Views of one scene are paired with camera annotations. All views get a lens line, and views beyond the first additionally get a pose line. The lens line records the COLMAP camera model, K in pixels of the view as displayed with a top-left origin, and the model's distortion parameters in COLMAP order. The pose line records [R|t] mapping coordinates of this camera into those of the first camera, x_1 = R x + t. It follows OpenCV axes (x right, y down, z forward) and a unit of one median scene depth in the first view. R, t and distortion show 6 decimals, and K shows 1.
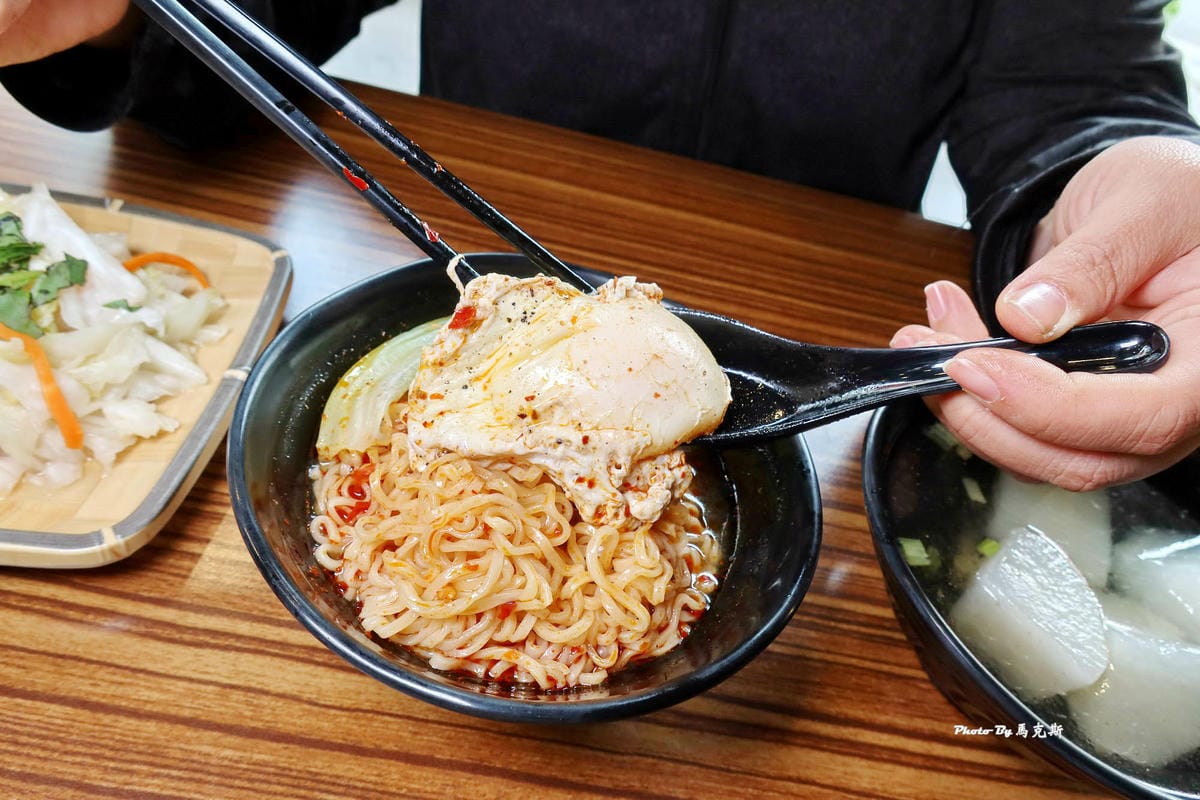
lens RADIAL K [[816.0, 0, 599.0], [0, 816.0, 398.0], [0, 0, 1]] dist [-0.028929, 0.006739]
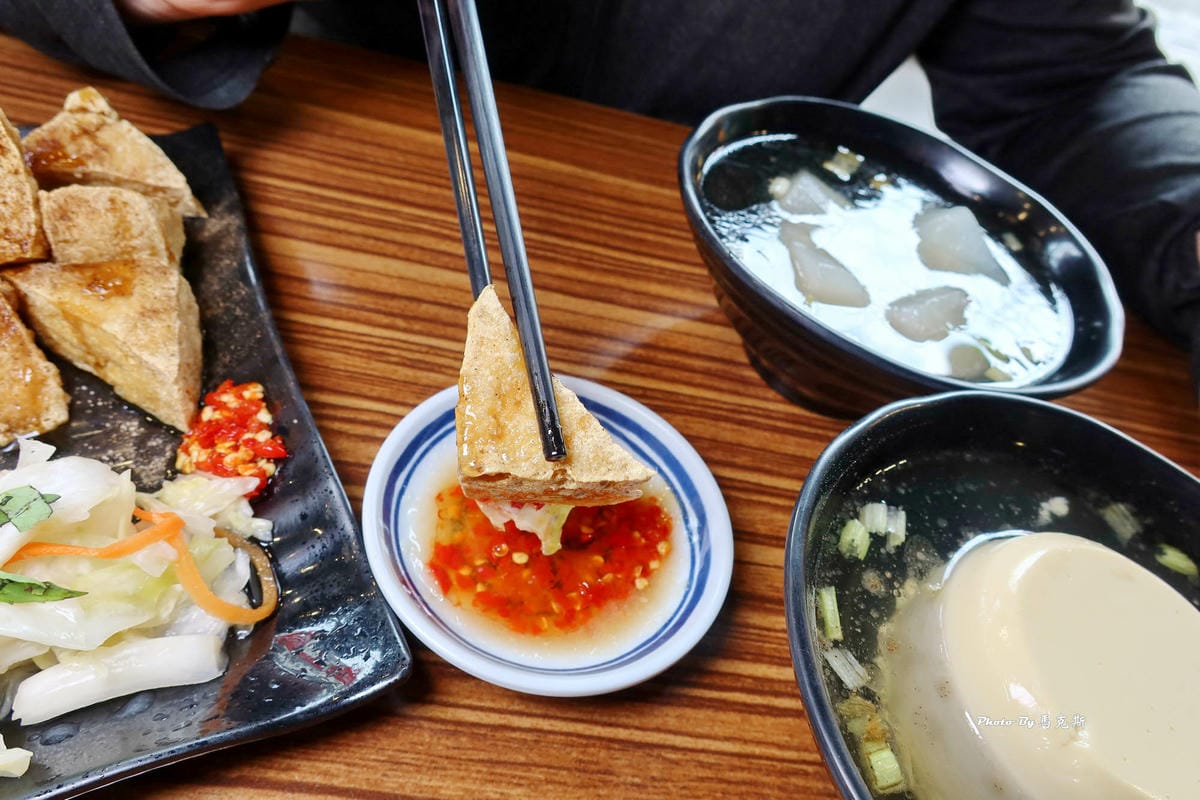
lens RADIAL K [[816.0, 0, 609.2], [0, 816.0, 407.0], [0, 0, 1]] dist [-0.028929, 0.006739]
pose [[0.997537, -0.024342, 0.065786, 0.337721], [0.020470, 0.998054, 0.058902, -0.015960], [-0.067092, -0.057410, 0.996094, 0.303628]]
